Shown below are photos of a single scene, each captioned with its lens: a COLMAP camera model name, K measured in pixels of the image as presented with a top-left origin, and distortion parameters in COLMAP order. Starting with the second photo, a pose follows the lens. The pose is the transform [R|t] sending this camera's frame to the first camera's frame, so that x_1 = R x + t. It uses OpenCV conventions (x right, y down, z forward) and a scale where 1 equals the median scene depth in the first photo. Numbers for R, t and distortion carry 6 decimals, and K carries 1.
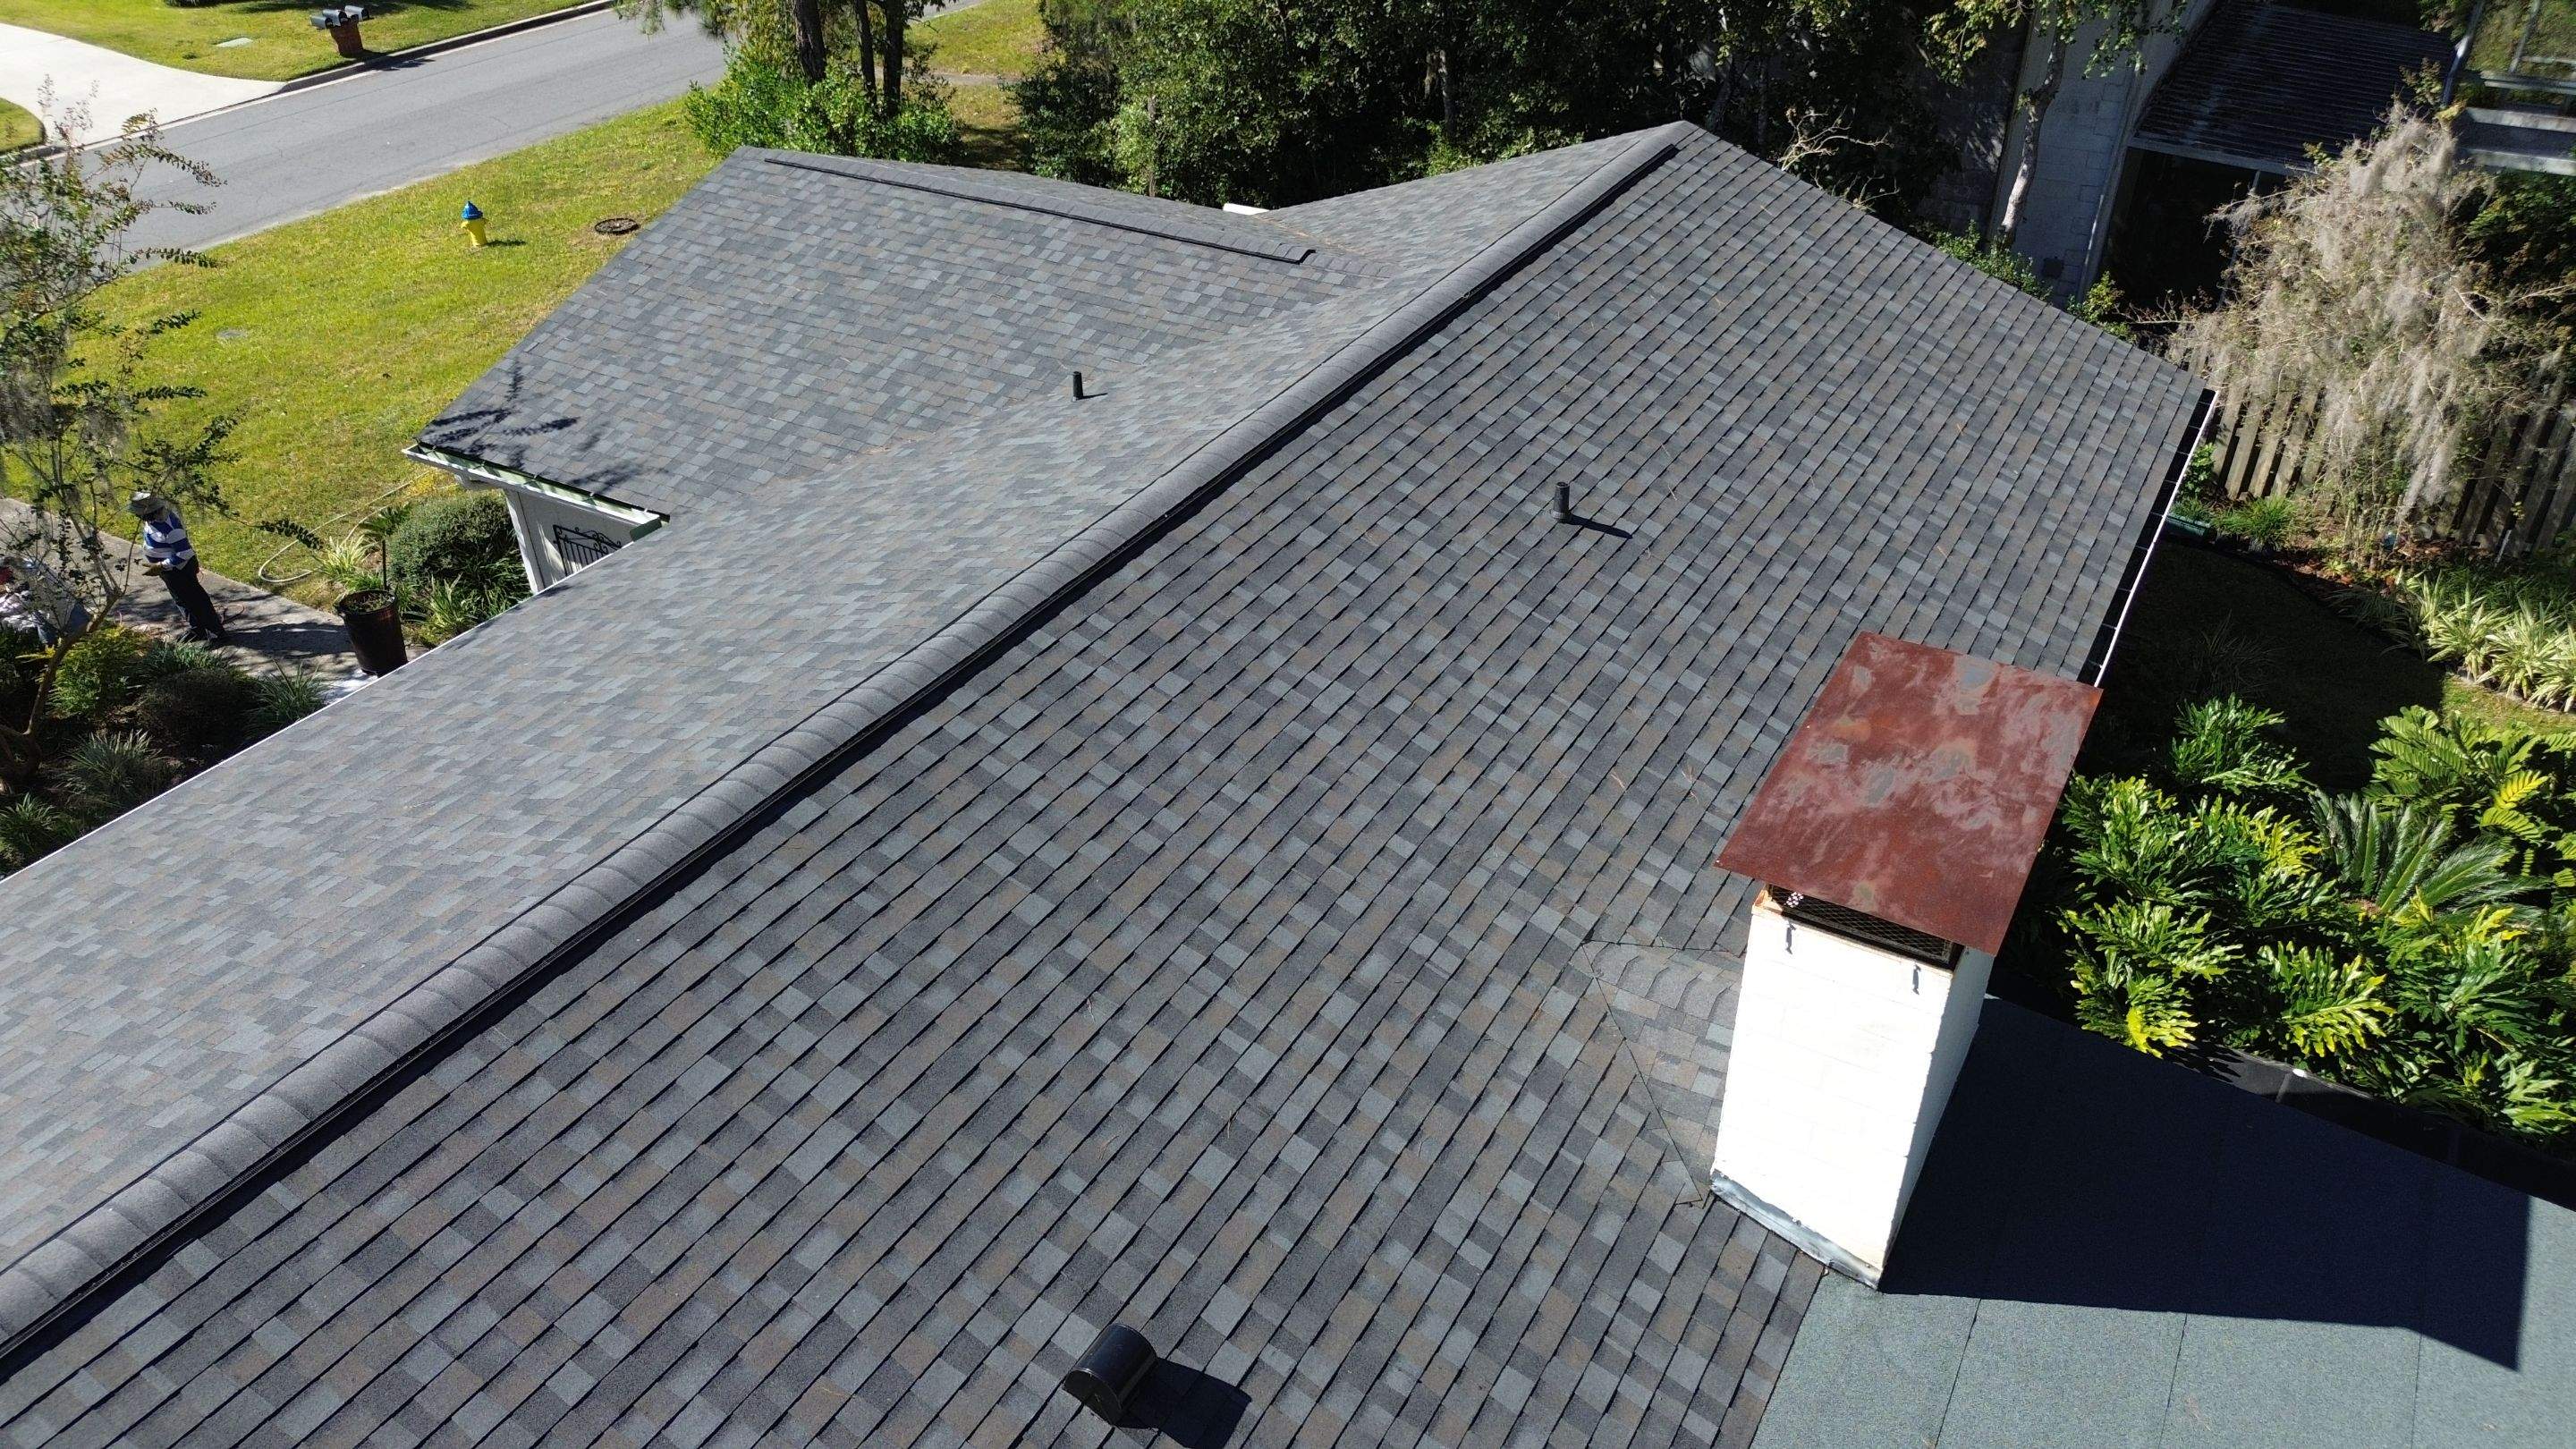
lens RADIAL K [[1821.6, 0, 1298.3], [0, 1821.6, 724.6], [0, 0, 1]] dist [0.080210, -0.093851]
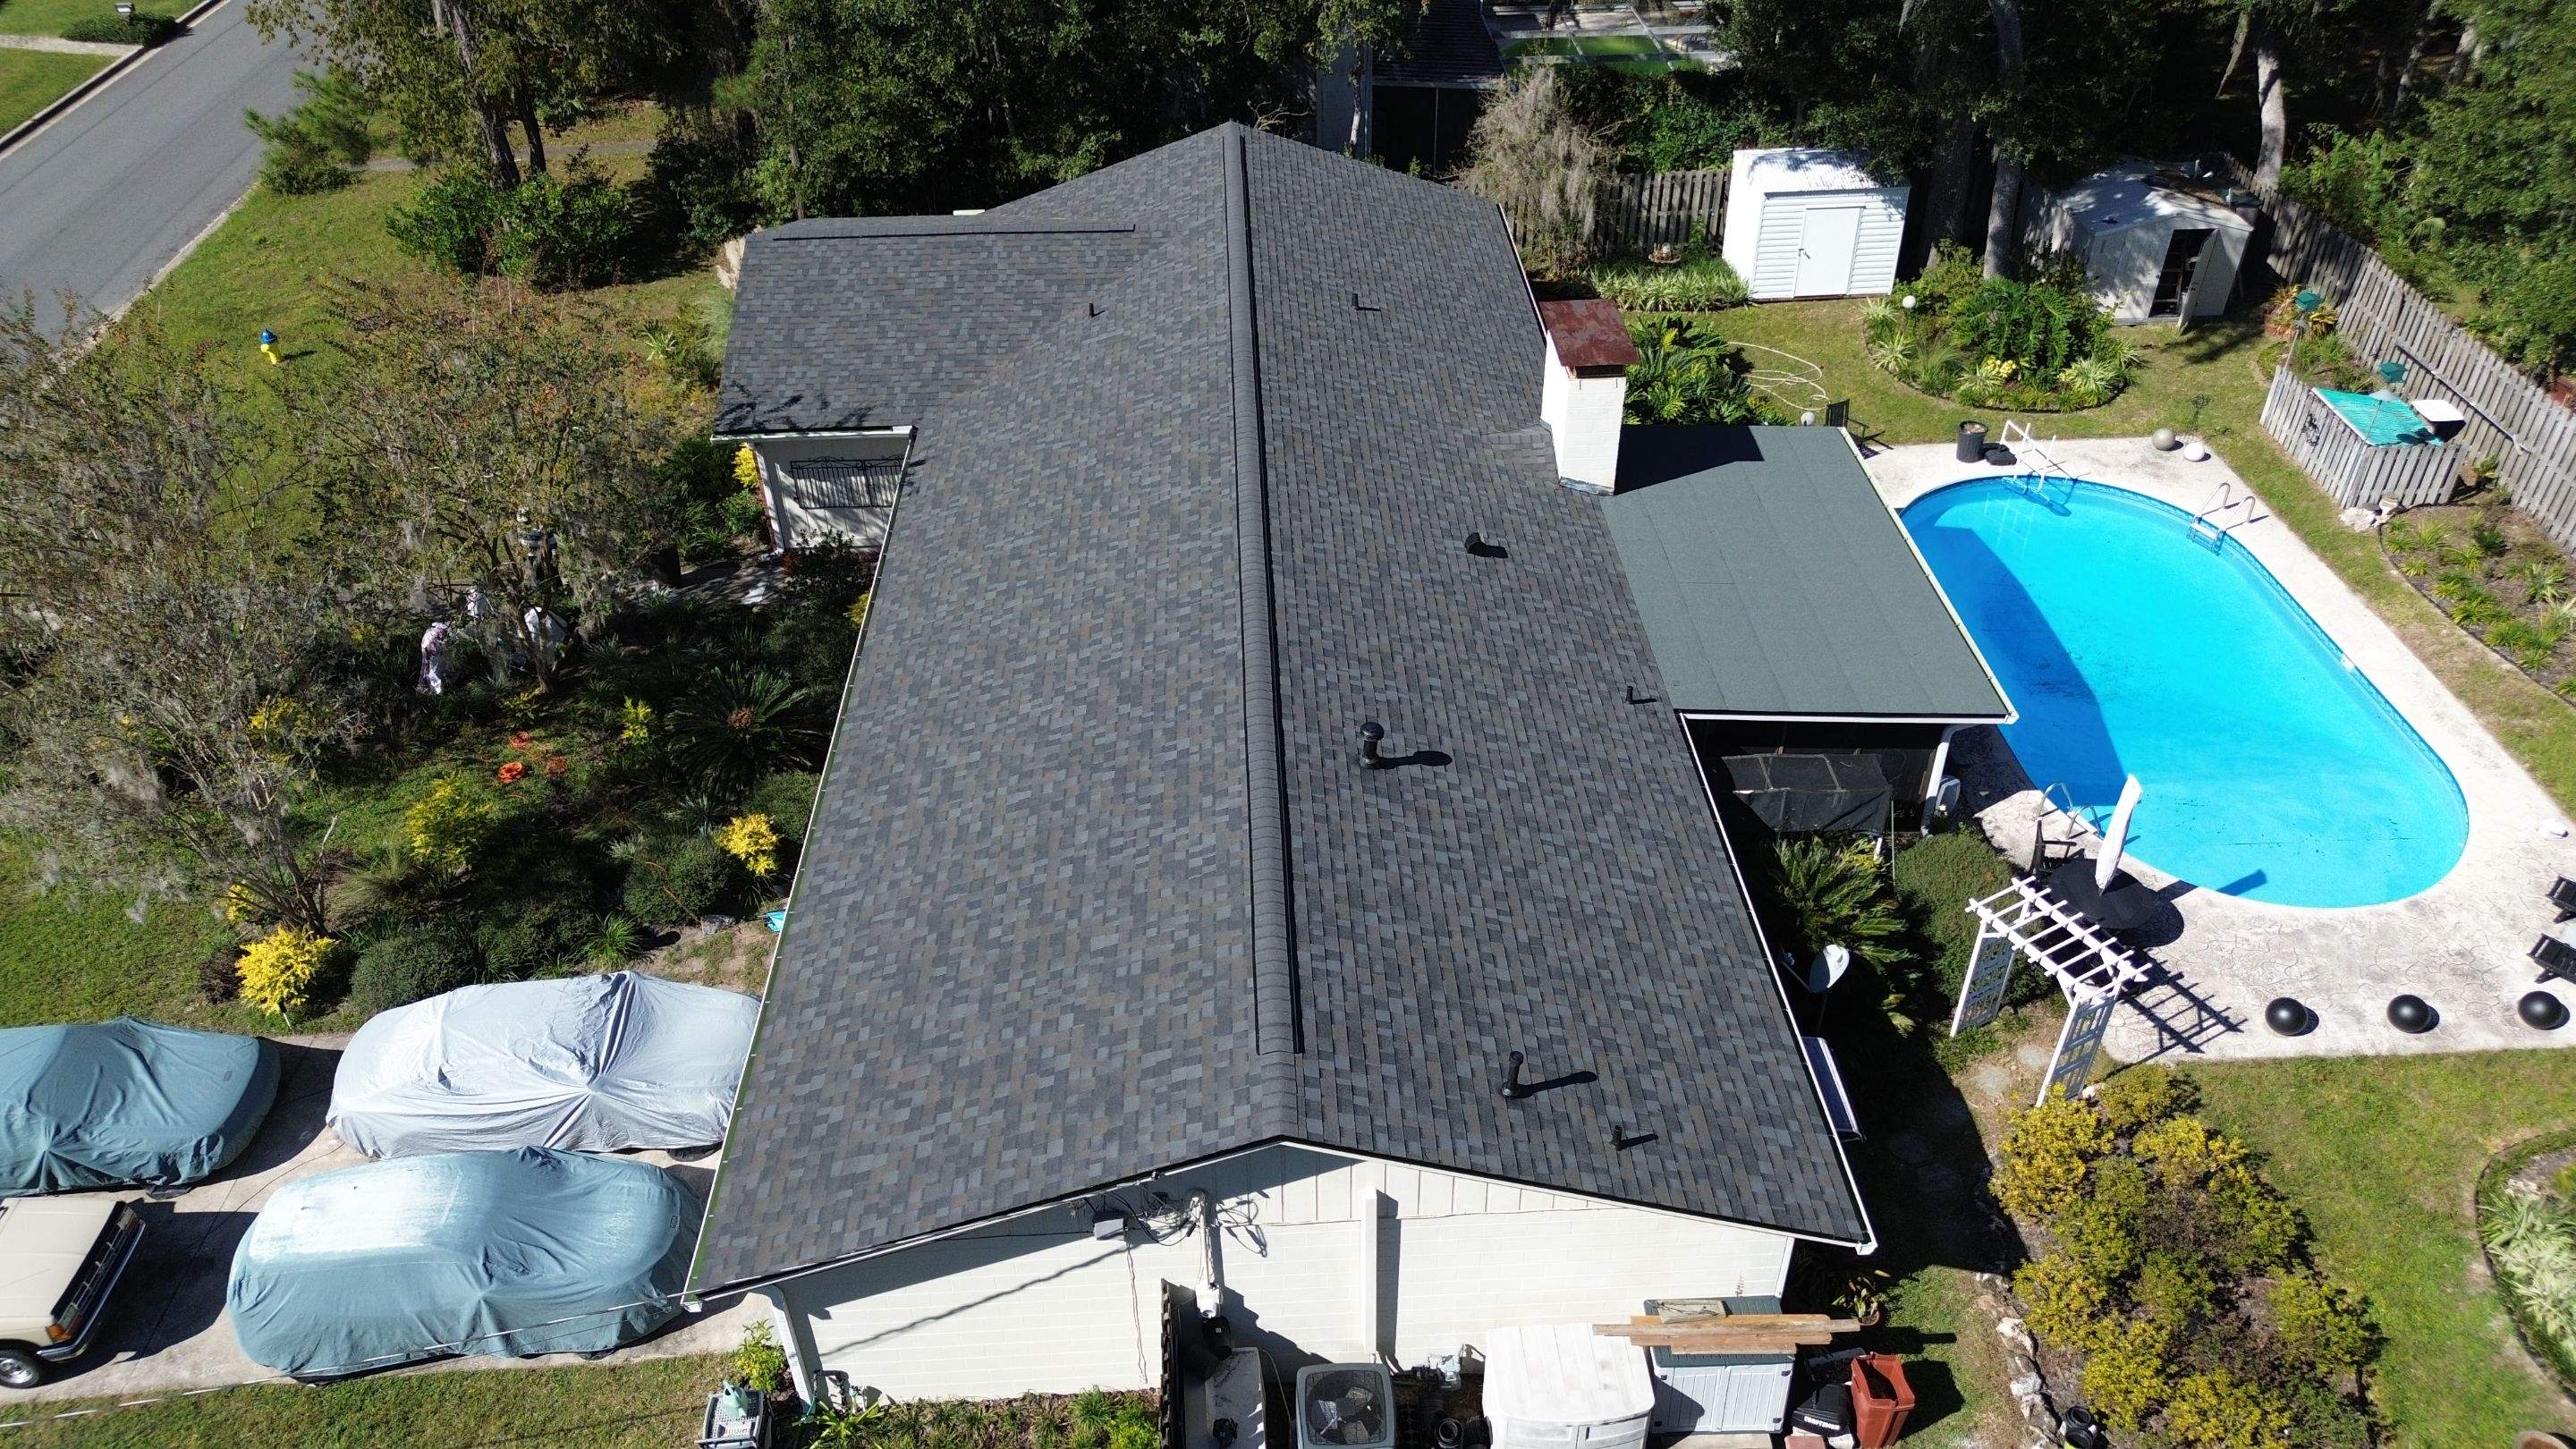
lens RADIAL K [[1821.6, 0, 1298.3], [0, 1821.6, 724.6], [0, 0, 1]] dist [0.080210, -0.093851]
pose [[0.841220, -0.324938, 0.432162, -1.654627], [0.301517, 0.945376, 0.123903, 0.120308], [-0.448816, 0.026075, 0.893244, -1.597753]]
